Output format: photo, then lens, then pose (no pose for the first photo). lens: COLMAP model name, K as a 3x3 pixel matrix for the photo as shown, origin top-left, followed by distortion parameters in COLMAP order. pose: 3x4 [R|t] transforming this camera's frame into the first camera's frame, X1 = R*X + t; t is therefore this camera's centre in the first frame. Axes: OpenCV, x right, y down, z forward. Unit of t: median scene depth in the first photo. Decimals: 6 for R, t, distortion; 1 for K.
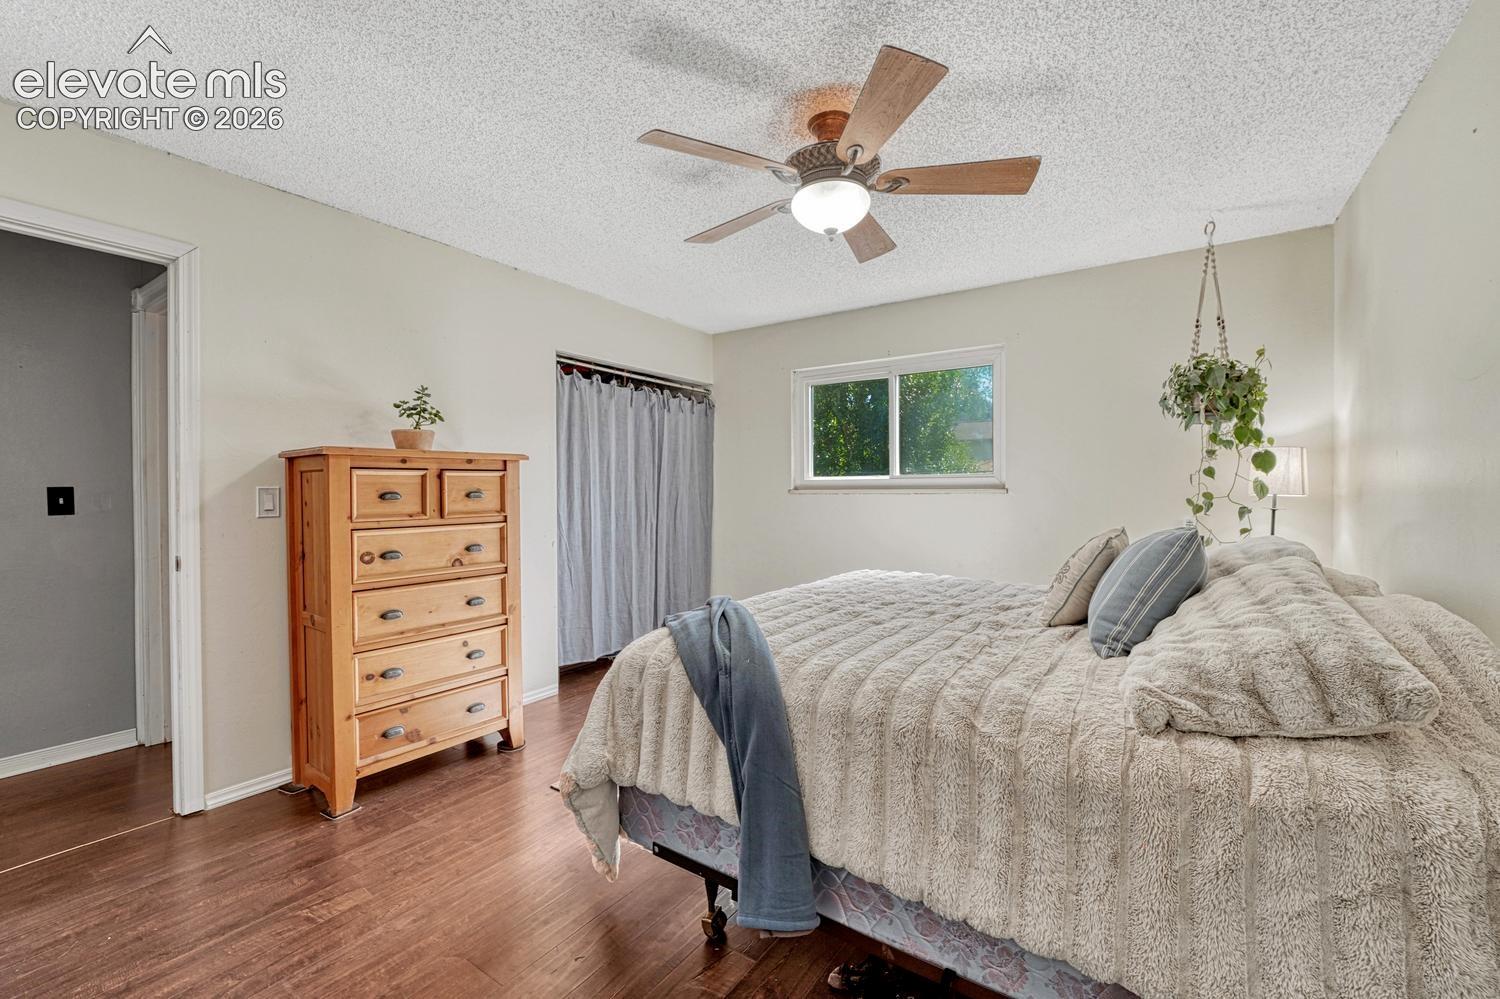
lens RADIAL K [[630.1, 0, 752.5], [0, 630.1, 489.4], [0, 0, 1]] dist [-0.013086, 0.000724]
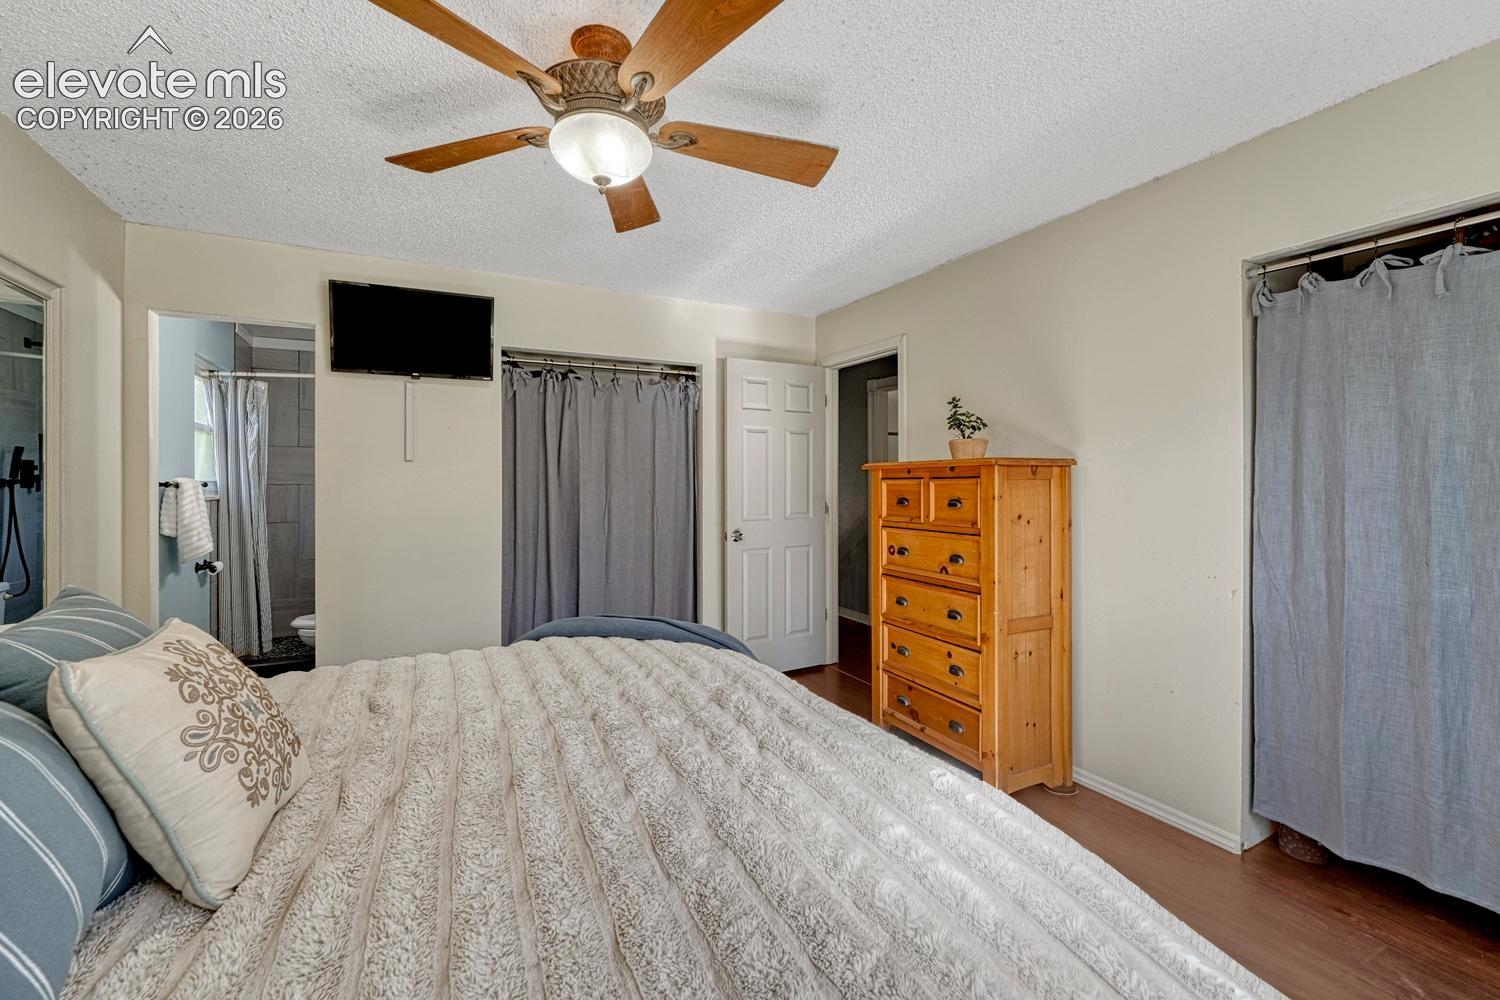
lens RADIAL K [[630.1, 0, 752.5], [0, 630.1, 489.9], [0, 0, 1]] dist [-0.013086, 0.000724]
pose [[-0.488785, 0.004720, -0.872392, 0.554129], [-0.007280, 0.999928, 0.009489, -0.019622], [0.872374, 0.010989, -0.488715, 1.214929]]
